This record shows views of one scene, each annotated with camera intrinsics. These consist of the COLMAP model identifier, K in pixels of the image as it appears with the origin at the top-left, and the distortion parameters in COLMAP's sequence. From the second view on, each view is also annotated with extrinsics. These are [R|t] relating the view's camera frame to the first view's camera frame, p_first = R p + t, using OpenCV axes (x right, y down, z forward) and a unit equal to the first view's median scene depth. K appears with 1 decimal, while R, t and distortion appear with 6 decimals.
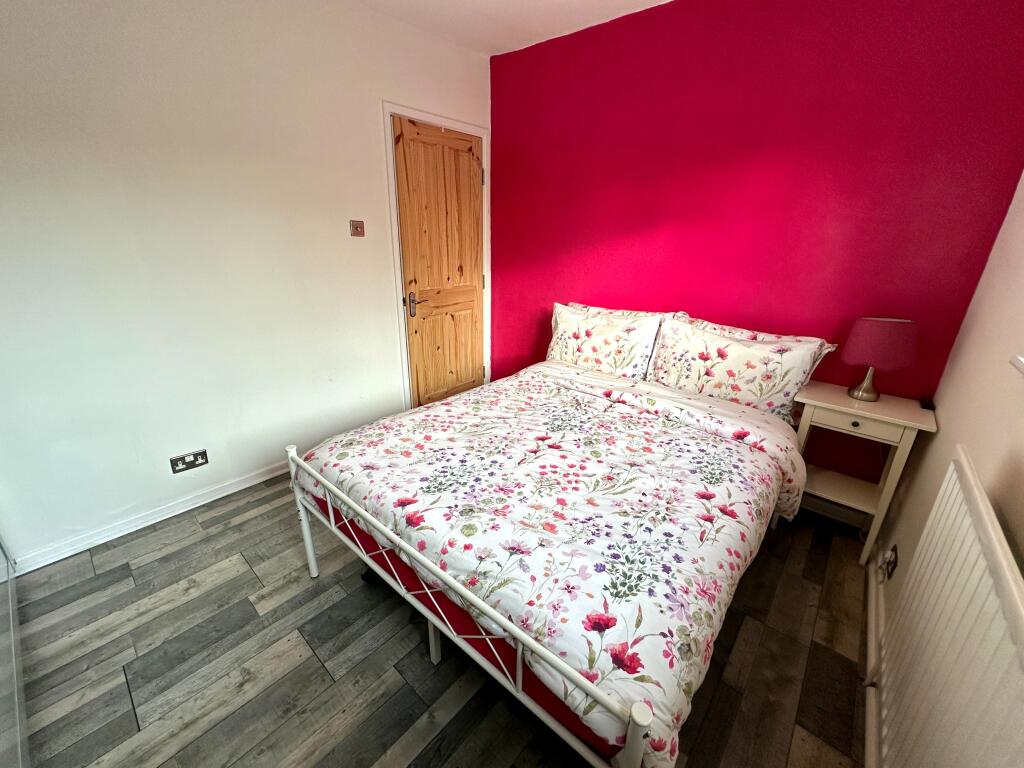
lens RADIAL K [[407.4, 0, 515.2], [0, 407.4, 378.1], [0, 0, 1]] dist [-0.008691, -0.000356]
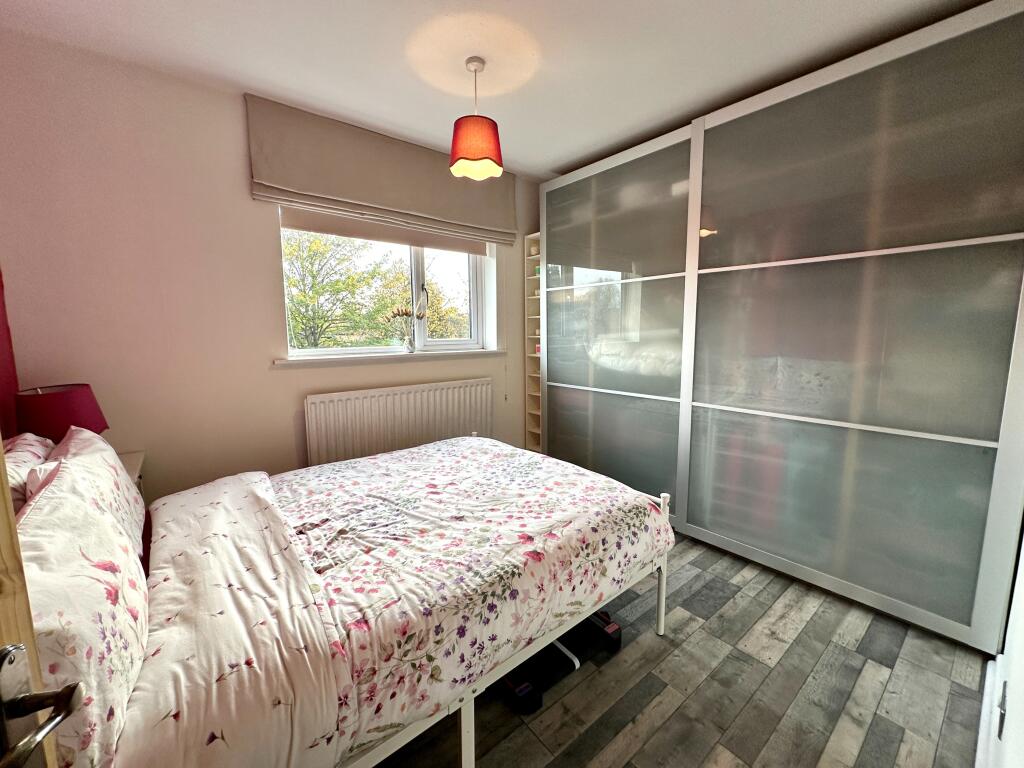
lens RADIAL K [[407.4, 0, 510.3], [0, 407.4, 379.7], [0, 0, 1]] dist [-0.008691, -0.000356]
pose [[-0.981863, -0.040440, 0.185230, -0.316976], [0.047642, 0.893009, 0.447509, -0.592864], [-0.183509, 0.448217, -0.874886, 1.815296]]
